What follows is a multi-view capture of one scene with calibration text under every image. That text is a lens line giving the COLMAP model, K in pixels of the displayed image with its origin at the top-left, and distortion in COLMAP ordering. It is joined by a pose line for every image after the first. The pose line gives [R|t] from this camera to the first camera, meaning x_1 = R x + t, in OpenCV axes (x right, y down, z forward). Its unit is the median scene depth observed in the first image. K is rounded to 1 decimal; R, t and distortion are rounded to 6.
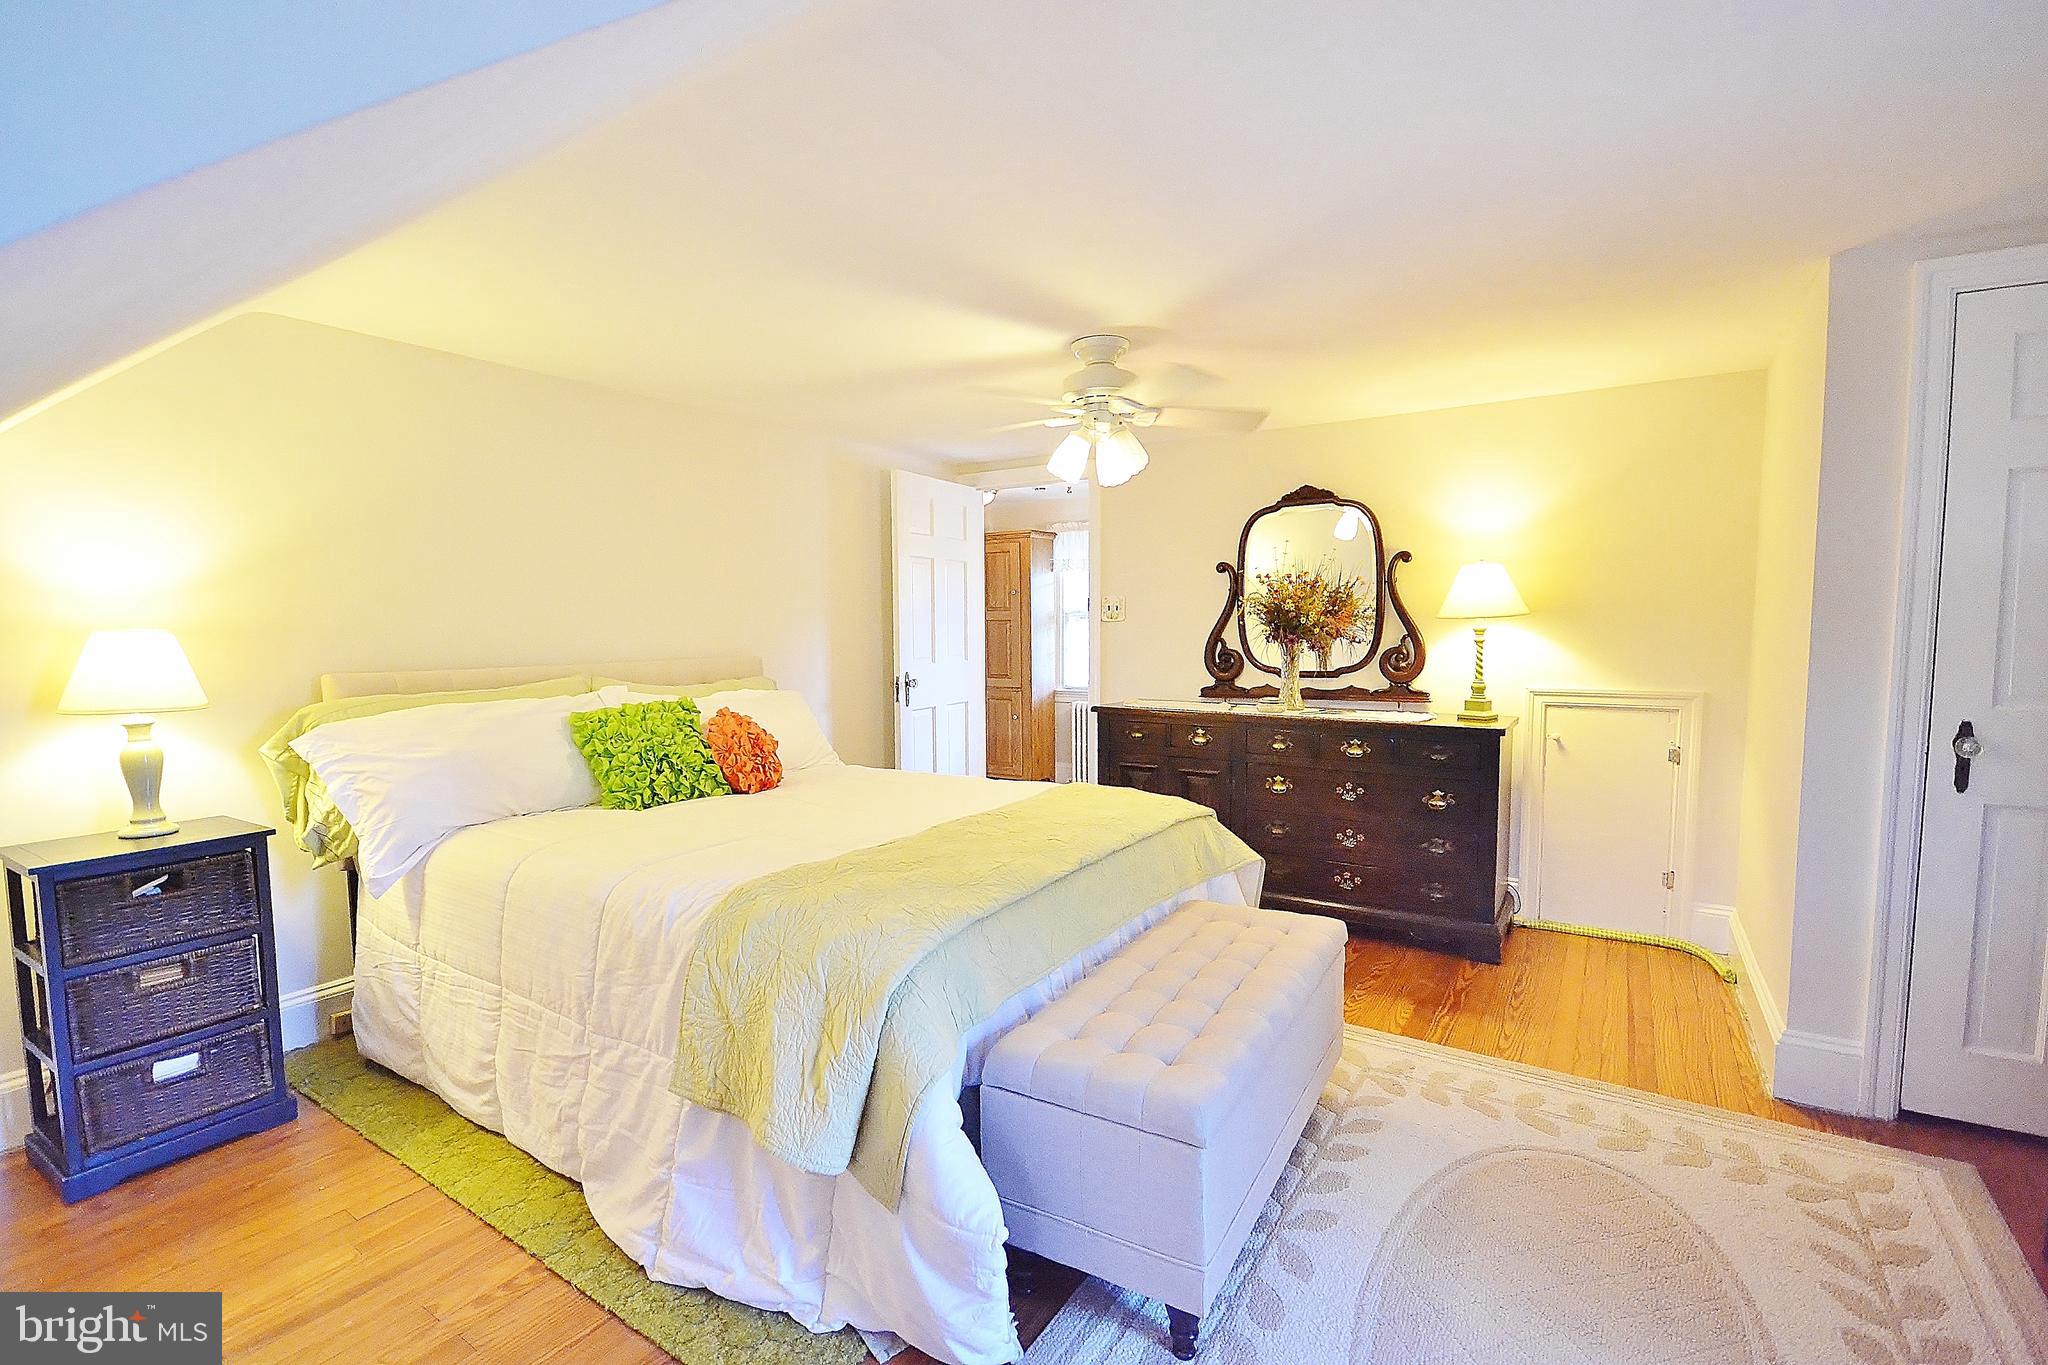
lens RADIAL K [[903.6, 0, 1022.1], [0, 903.6, 688.9], [0, 0, 1]] dist [0.011545, -0.015569]
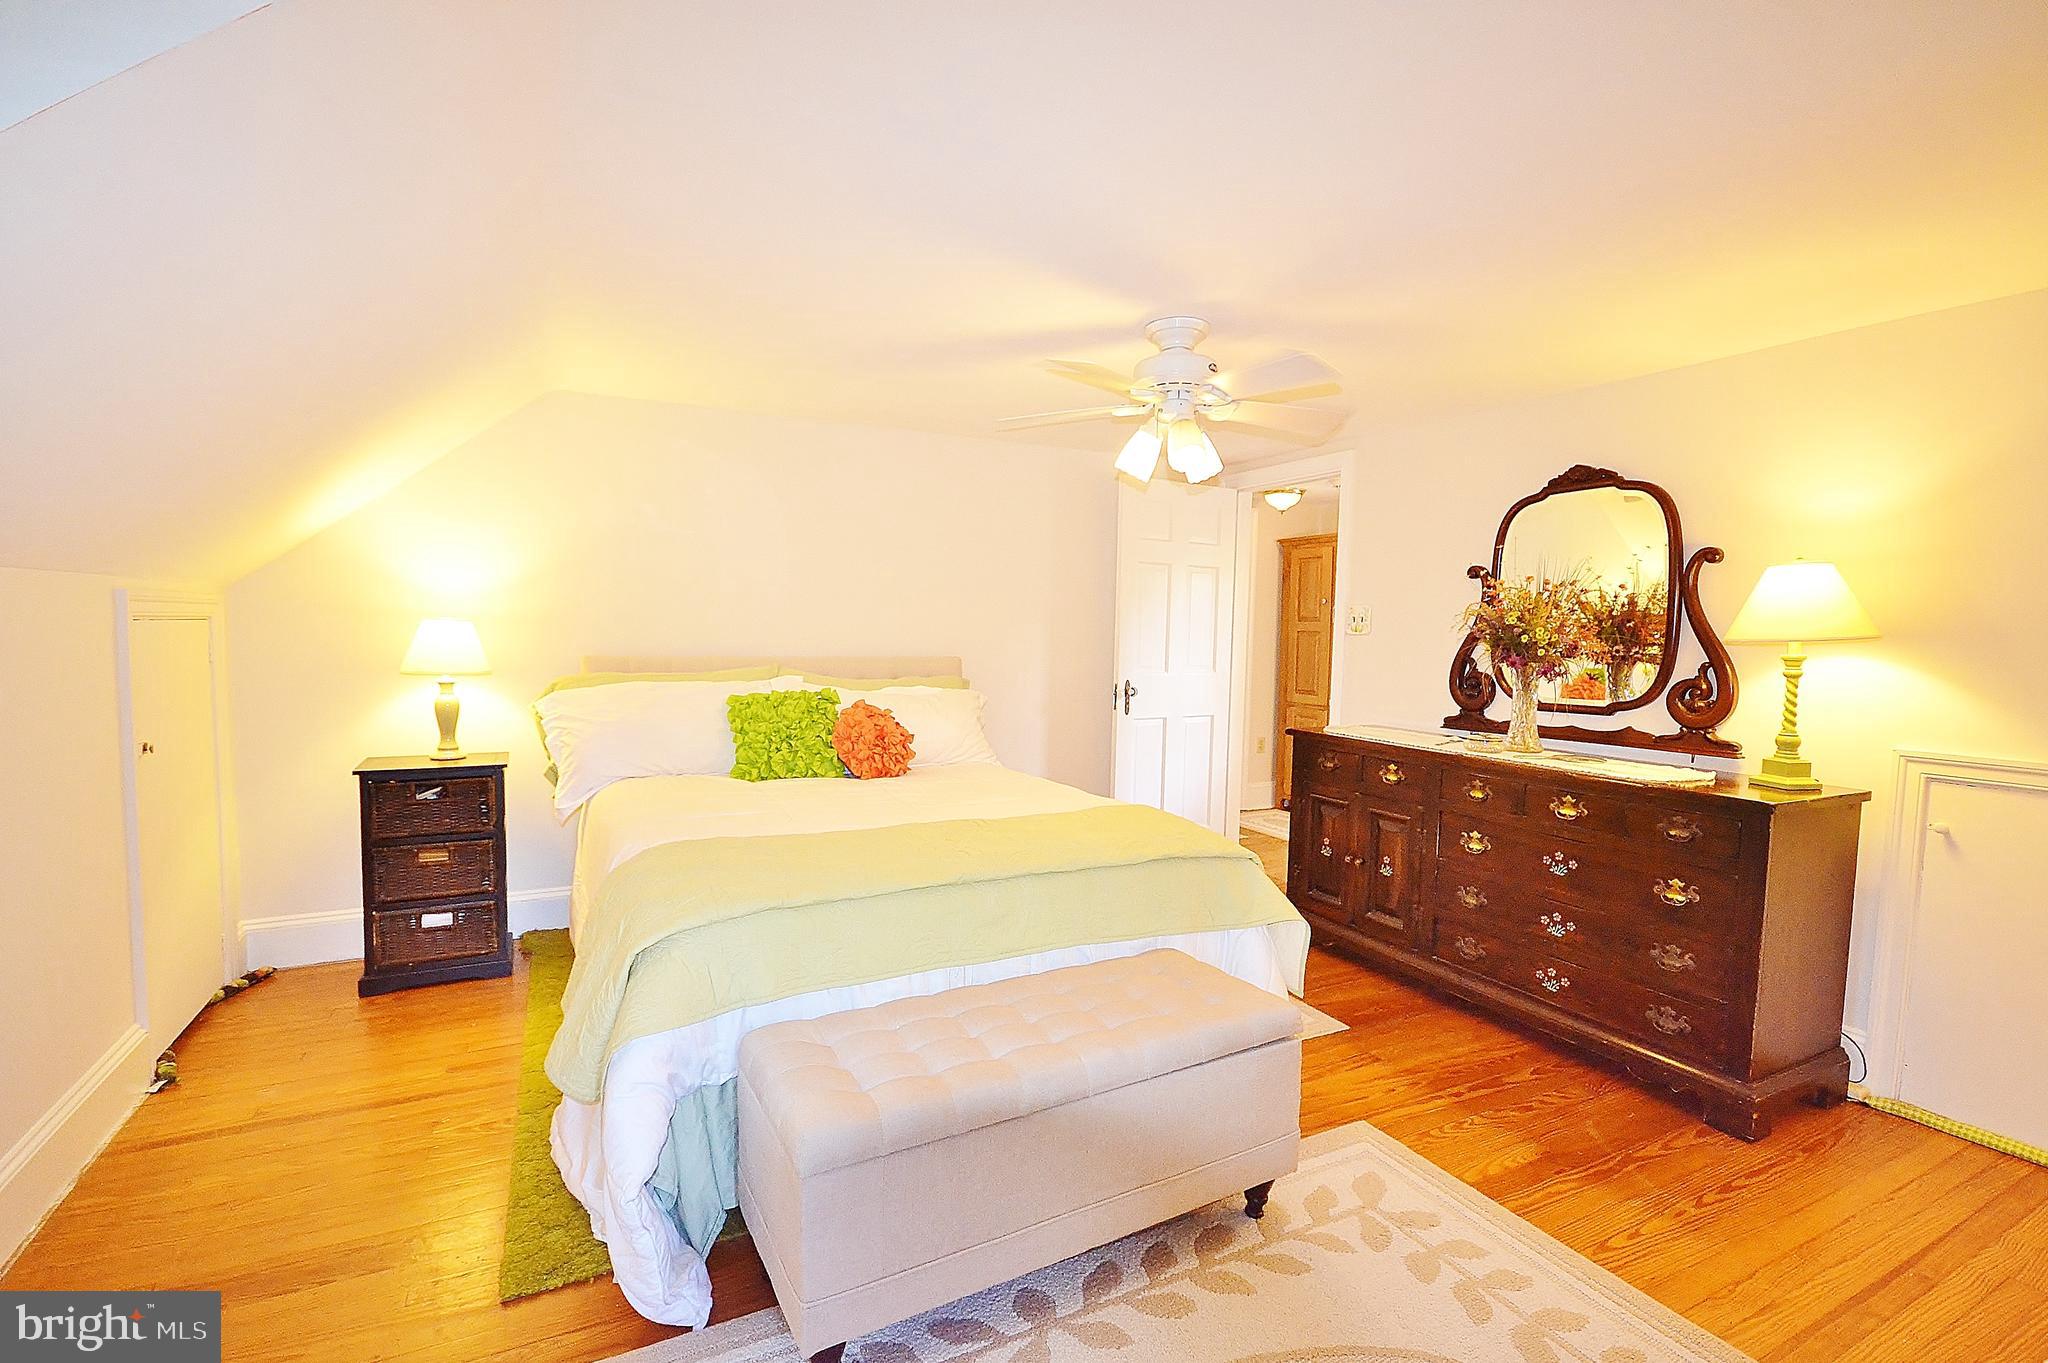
lens RADIAL K [[903.6, 0, 1022.1], [0, 903.6, 687.9], [0, 0, 1]] dist [0.011545, -0.015569]
pose [[0.868243, 0.056193, -0.492947, 0.338485], [-0.061399, 0.998097, 0.005632, -0.011092], [0.492325, 0.025377, 0.870041, 0.109140]]
